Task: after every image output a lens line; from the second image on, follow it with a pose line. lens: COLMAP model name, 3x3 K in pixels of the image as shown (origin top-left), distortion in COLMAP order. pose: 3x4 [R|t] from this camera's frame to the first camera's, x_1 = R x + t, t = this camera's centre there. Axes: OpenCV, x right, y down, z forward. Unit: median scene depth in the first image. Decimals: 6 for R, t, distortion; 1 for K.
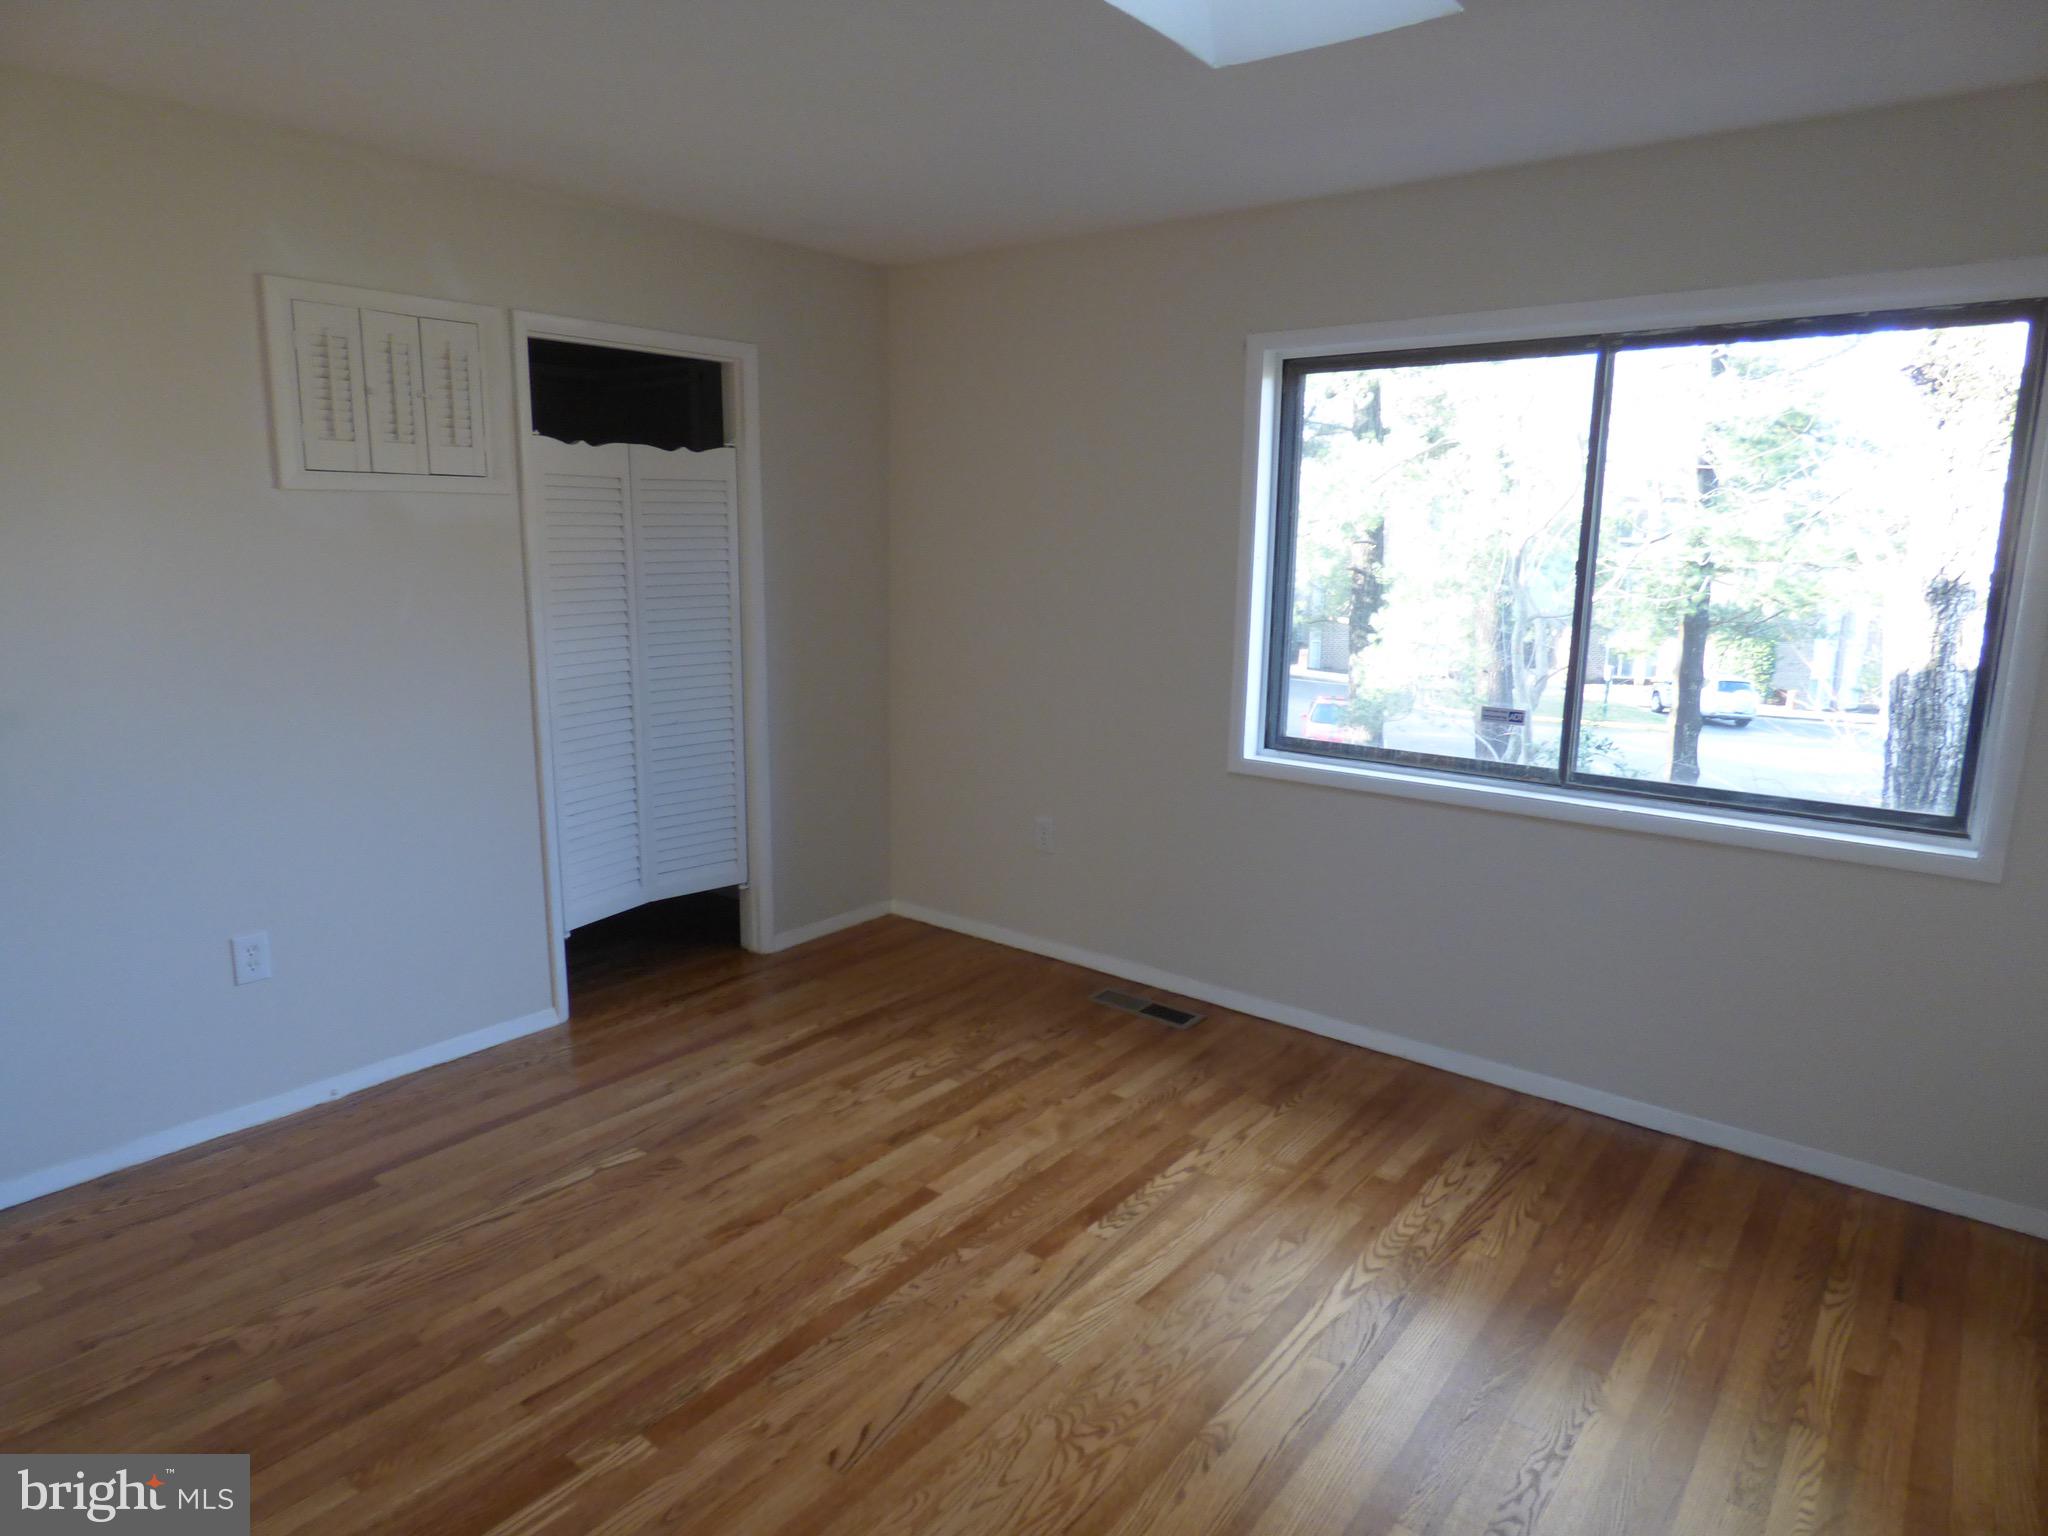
lens RADIAL K [[1223.4, 0, 1026.1], [0, 1223.4, 772.3], [0, 0, 1]] dist [-0.013563, 0.001546]
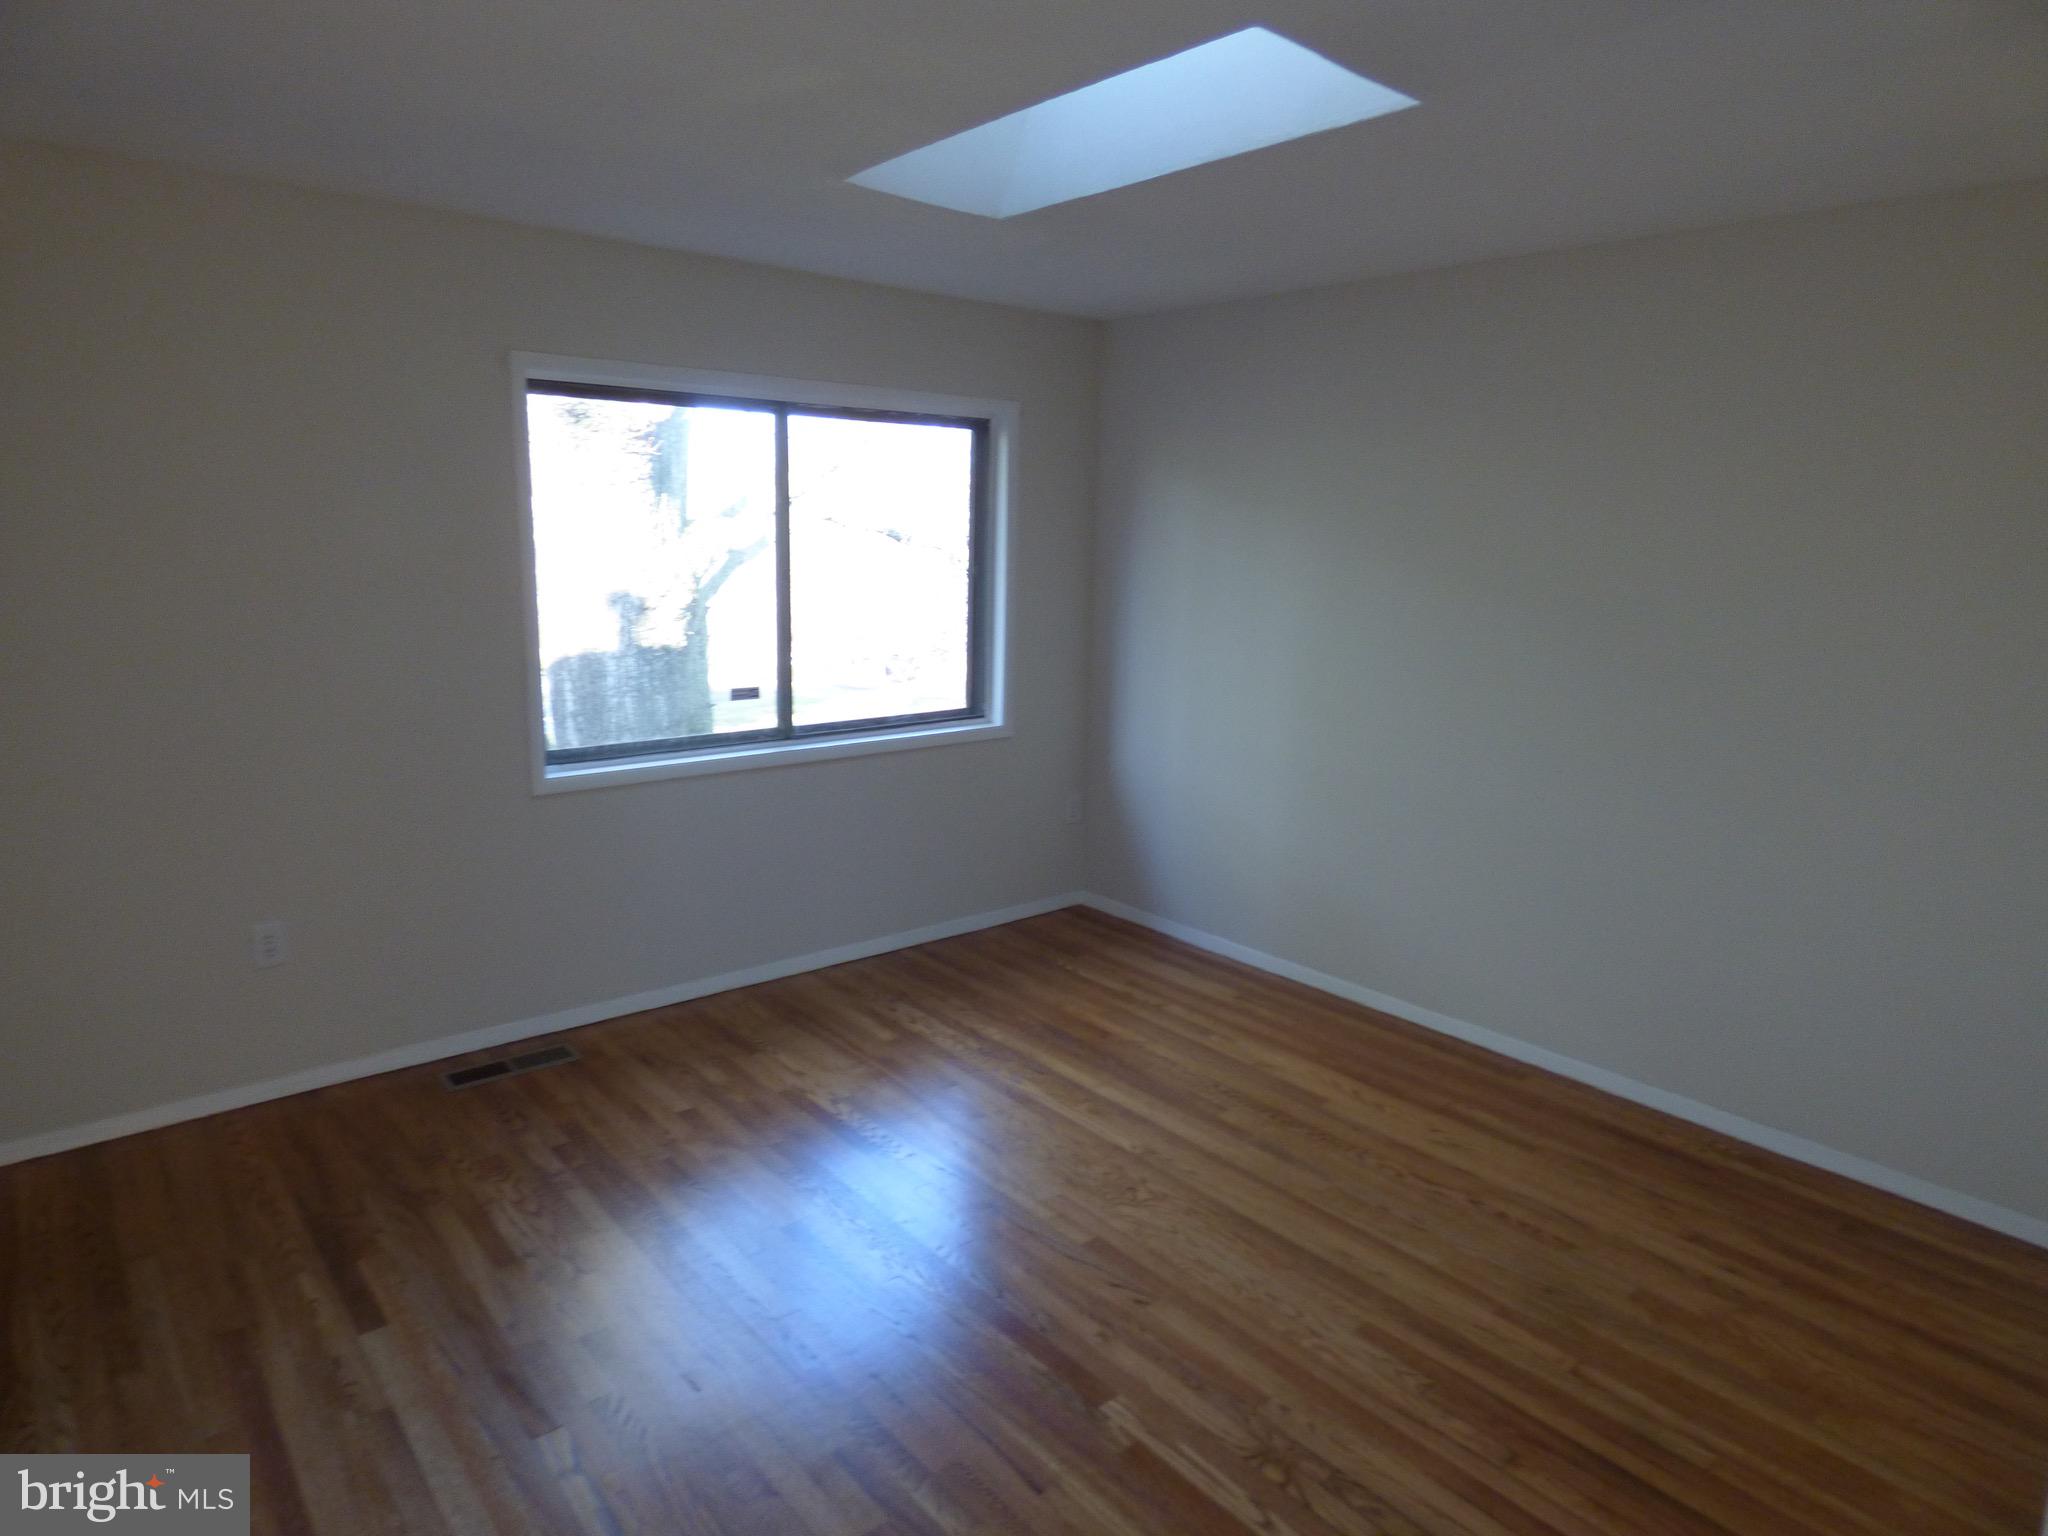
lens RADIAL K [[1223.4, 0, 1014.9], [0, 1223.4, 774.4], [0, 0, 1]] dist [-0.013563, 0.001546]
pose [[0.195732, -0.200438, 0.959955, -0.977318], [0.176178, 0.970150, 0.166644, -0.157939], [-0.964702, 0.136505, 0.225202, 0.574400]]
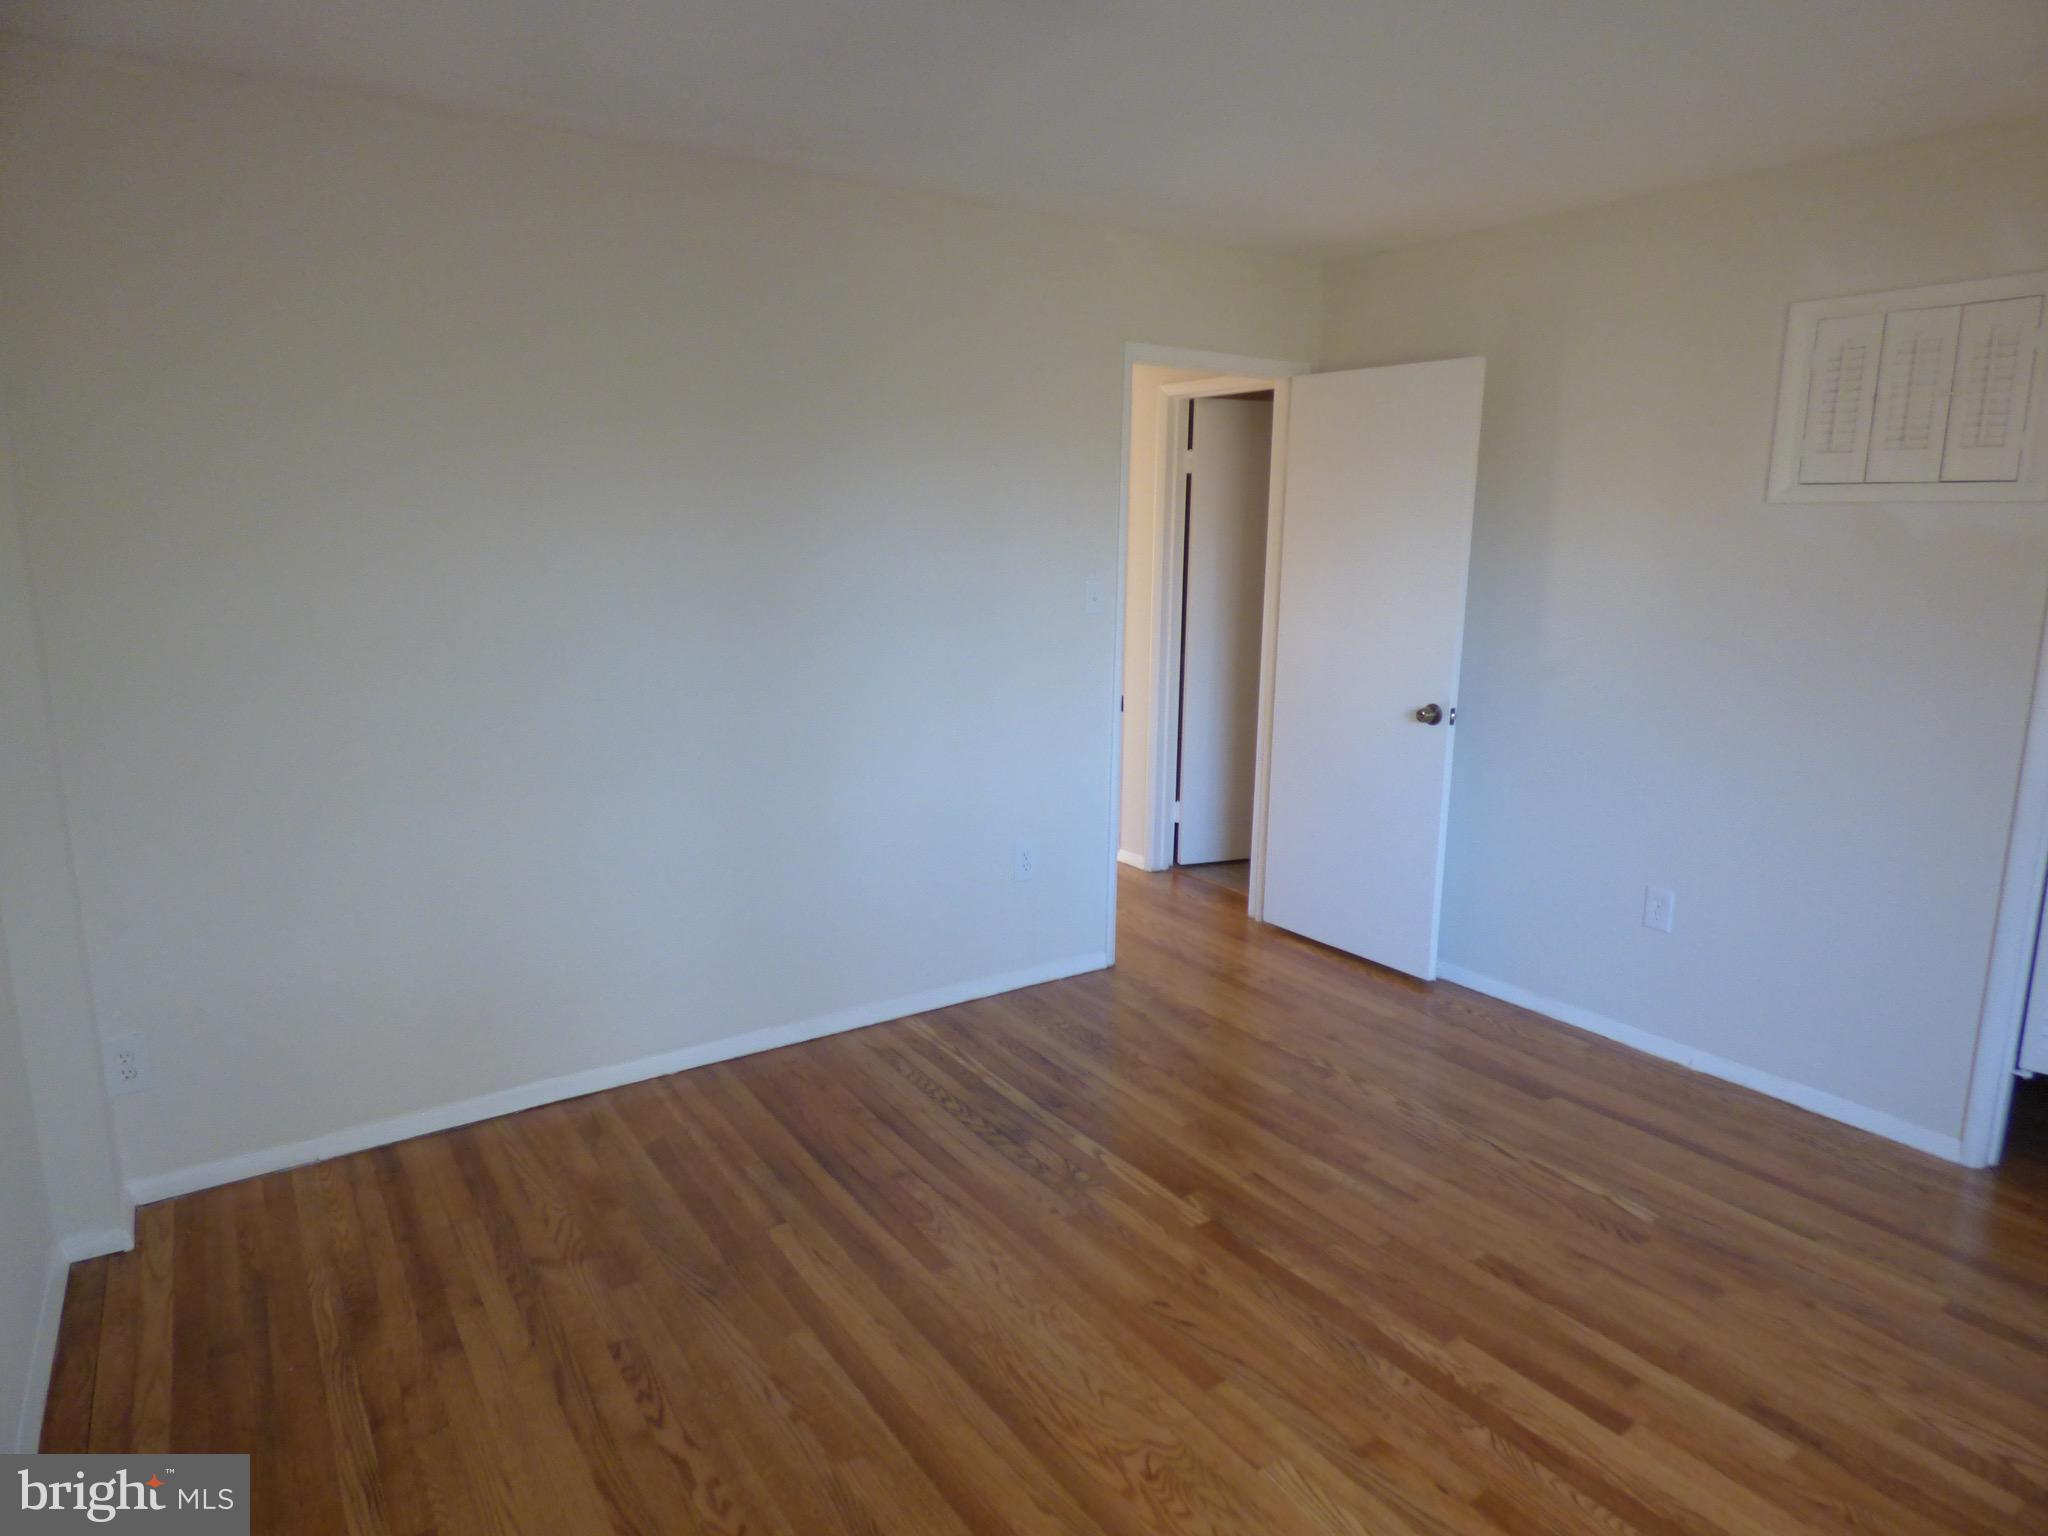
lens RADIAL K [[1223.4, 0, 1018.0], [0, 1223.4, 753.5], [0, 0, 1]] dist [-0.013563, 0.001546]
pose [[-0.298814, 0.160364, -0.940741, 0.693822], [-0.197399, 0.954074, 0.225337, -0.146650], [0.933672, 0.253035, -0.253435, 0.778132]]
